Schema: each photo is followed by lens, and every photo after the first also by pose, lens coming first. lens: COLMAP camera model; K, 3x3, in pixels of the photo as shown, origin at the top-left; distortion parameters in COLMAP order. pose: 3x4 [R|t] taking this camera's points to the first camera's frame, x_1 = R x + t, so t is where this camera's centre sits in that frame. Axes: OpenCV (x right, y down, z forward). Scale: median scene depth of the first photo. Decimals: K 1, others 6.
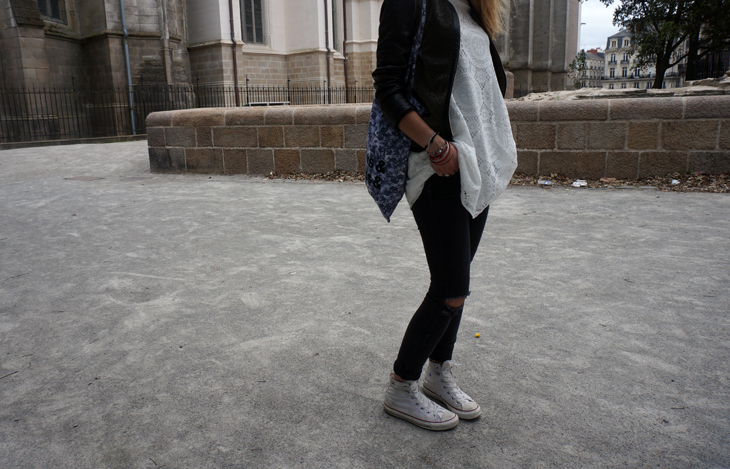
lens RADIAL K [[575.3, 0, 365.0], [0, 575.3, 234.5], [0, 0, 1]] dist [-0.006439, 0.003346]
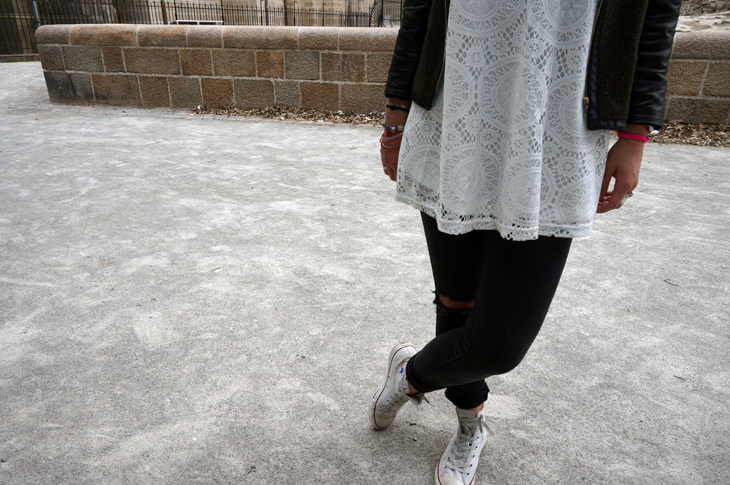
lens RADIAL K [[495.3, 0, 364.6], [0, 495.3, 252.2], [0, 0, 1]] dist [-0.047755, 0.045800]
pose [[0.992366, -0.012302, 0.122711, -0.013978], [-0.012275, 0.980219, 0.197537, -0.050950], [-0.122714, -0.197535, 0.972585, 0.262555]]
